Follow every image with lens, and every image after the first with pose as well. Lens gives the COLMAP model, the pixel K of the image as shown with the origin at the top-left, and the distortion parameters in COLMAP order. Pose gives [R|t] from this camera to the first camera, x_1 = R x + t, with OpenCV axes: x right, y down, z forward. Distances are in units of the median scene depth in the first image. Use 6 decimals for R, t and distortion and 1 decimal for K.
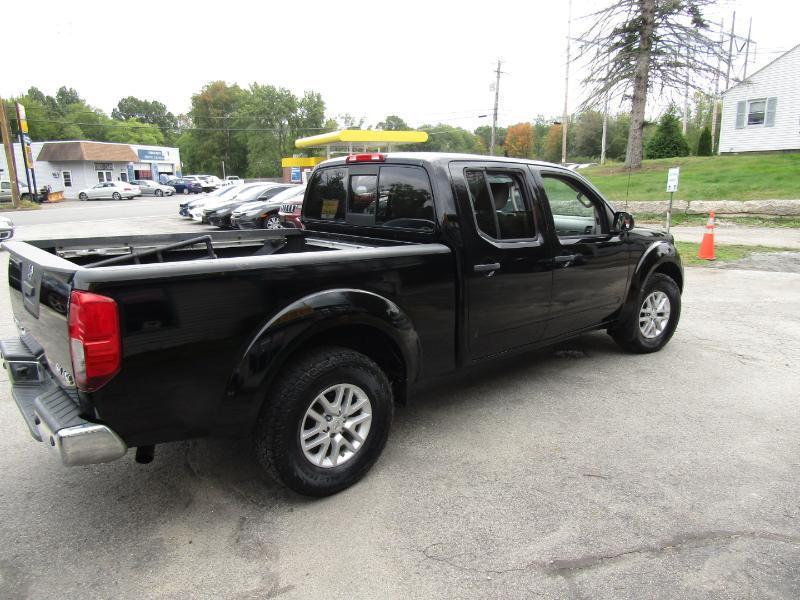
lens RADIAL K [[564.2, 0, 401.4], [0, 564.2, 299.5], [0, 0, 1]] dist [-0.023892, 0.010900]
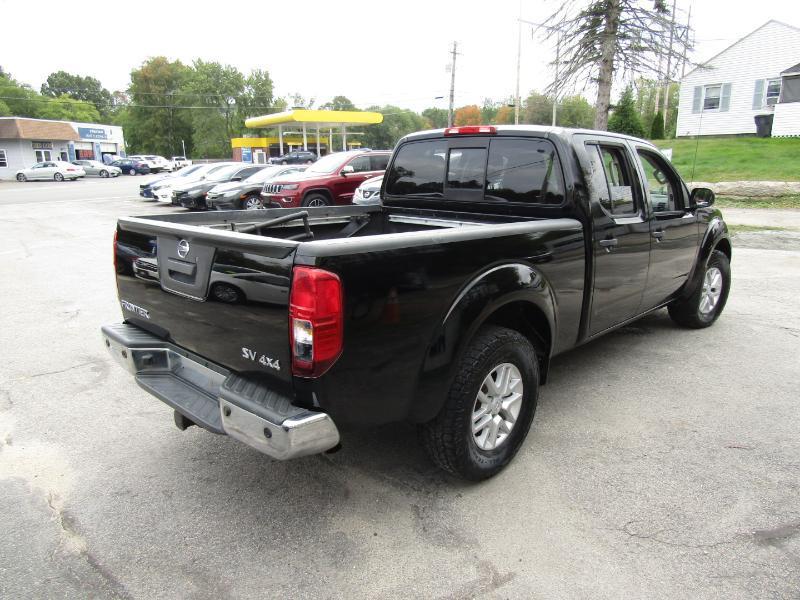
lens RADIAL K [[564.2, 0, 398.0], [0, 564.2, 299.8], [0, 0, 1]] dist [-0.023892, 0.010900]
pose [[0.995913, -0.015745, 0.088931, -0.068894], [0.013021, 0.999431, 0.031126, 0.001666], [-0.089371, -0.029841, 0.995551, 0.011156]]
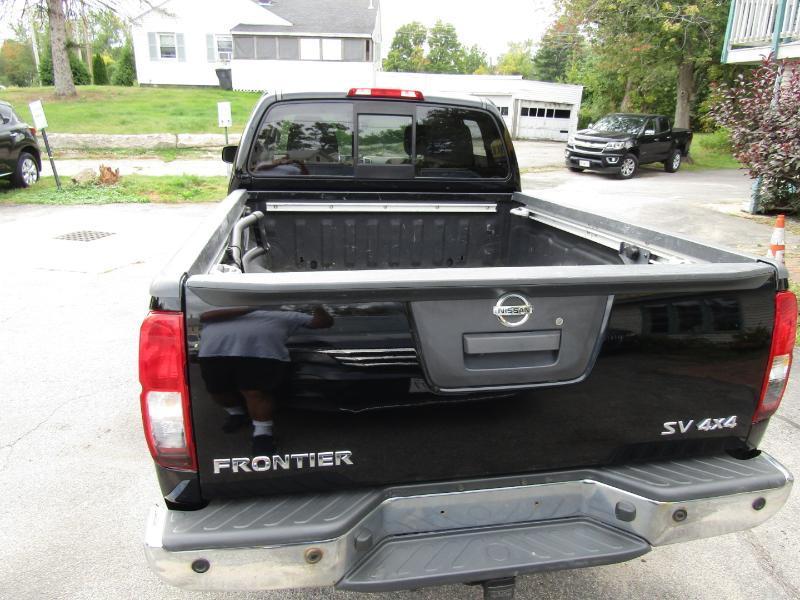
lens RADIAL K [[564.2, 0, 401.6], [0, 564.2, 301.3], [0, 0, 1]] dist [-0.023892, 0.010900]
pose [[0.505064, -0.244855, 0.827621, -0.195641], [0.142989, 0.969401, 0.199540, -0.029919], [-0.851155, 0.017560, 0.524621, 0.141356]]
